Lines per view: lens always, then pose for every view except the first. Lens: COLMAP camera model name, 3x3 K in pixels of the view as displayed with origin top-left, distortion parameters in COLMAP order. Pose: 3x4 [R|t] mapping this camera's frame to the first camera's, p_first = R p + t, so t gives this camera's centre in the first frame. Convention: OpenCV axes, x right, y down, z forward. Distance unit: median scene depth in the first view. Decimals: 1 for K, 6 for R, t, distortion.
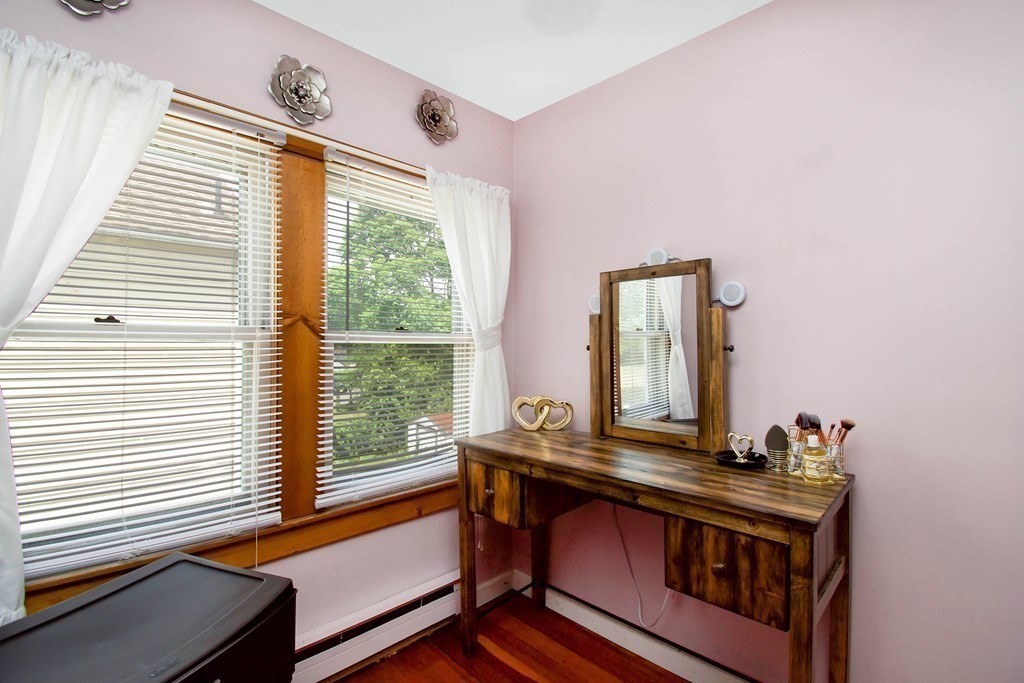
lens RADIAL K [[461.3, 0, 516.2], [0, 461.3, 338.2], [0, 0, 1]] dist [0.019298, -0.026694]
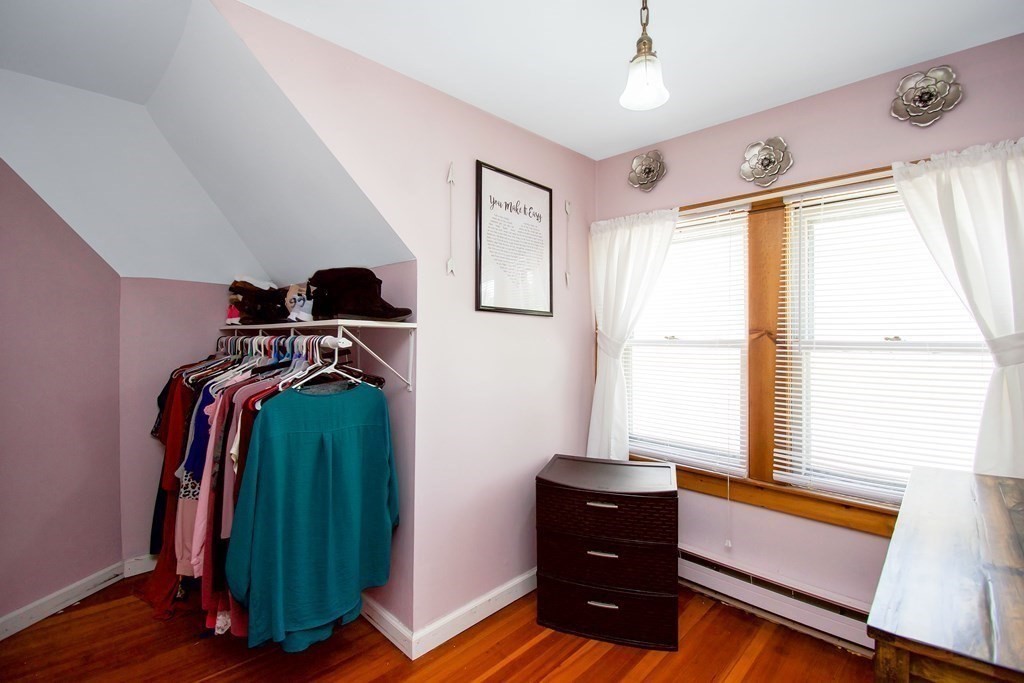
lens RADIAL K [[458.6, 0, 513.9], [0, 458.6, 332.5], [0, 0, 1]] dist [0.020591, -0.027625]
pose [[0.023703, -0.011457, -0.999653, 0.833867], [0.013235, 0.999850, -0.011146, -0.038935], [0.999631, -0.012967, 0.023851, 0.242720]]
